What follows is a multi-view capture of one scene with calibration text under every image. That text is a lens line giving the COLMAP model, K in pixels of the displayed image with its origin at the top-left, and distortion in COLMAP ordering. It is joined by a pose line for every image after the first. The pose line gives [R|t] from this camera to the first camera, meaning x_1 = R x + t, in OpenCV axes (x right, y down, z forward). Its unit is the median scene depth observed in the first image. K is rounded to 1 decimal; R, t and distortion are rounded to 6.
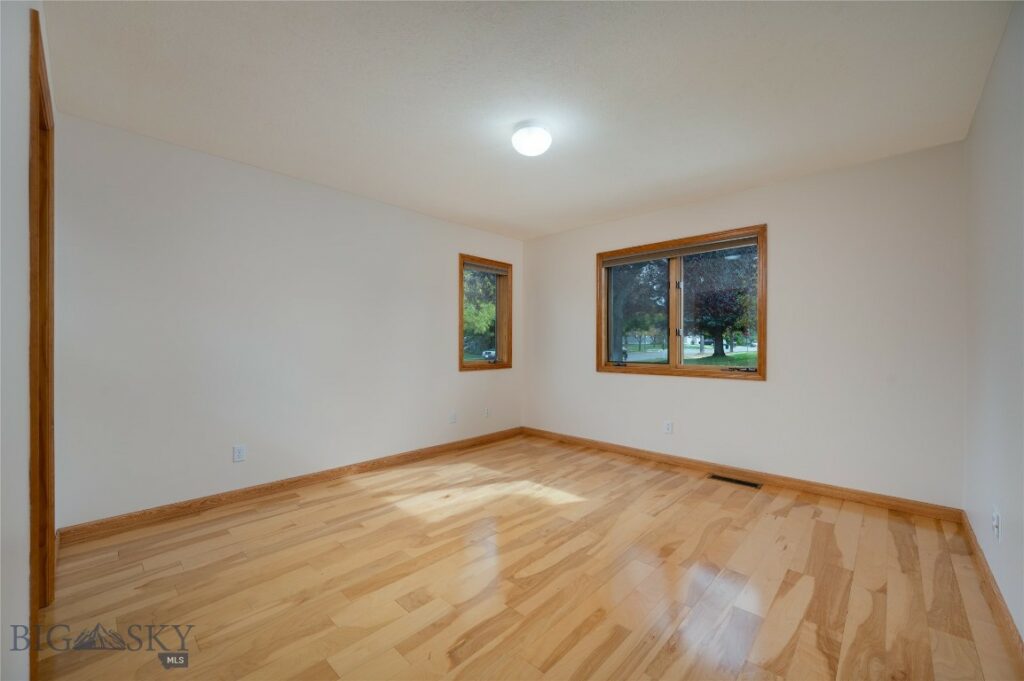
lens RADIAL K [[423.5, 0, 513.7], [0, 423.5, 342.5], [0, 0, 1]] dist [-0.001877, -0.000226]
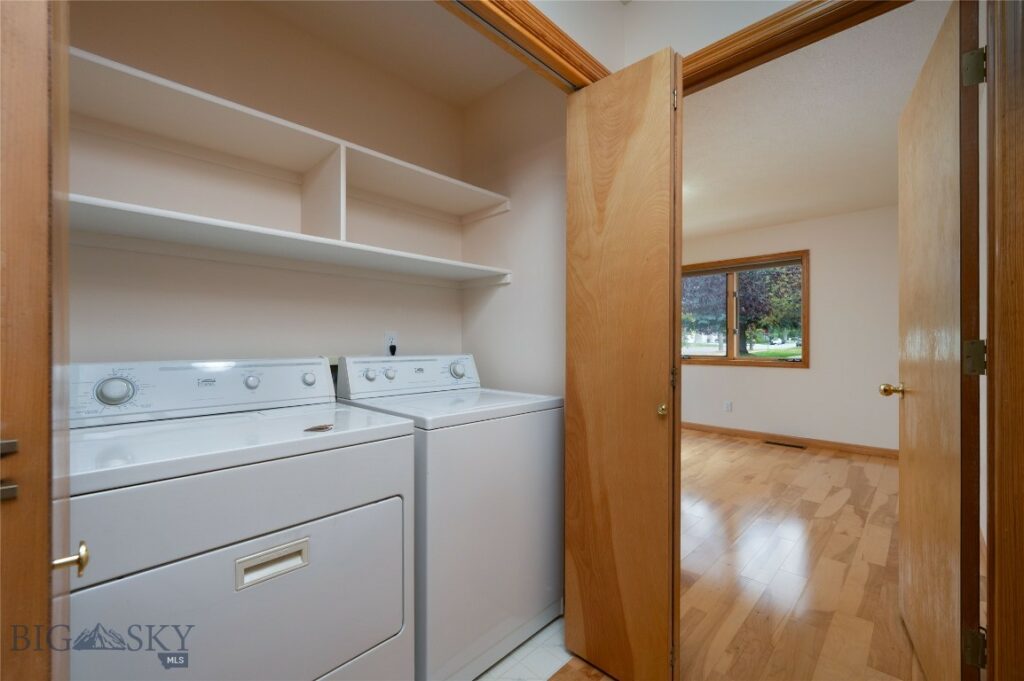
lens RADIAL K [[423.5, 0, 510.0], [0, 423.5, 341.9], [0, 0, 1]] dist [-0.001877, -0.000226]
pose [[0.999049, -0.002910, -0.043508, -0.338368], [0.003014, 0.999993, 0.002323, 0.001548], [0.043501, -0.002452, 0.999050, -0.435504]]
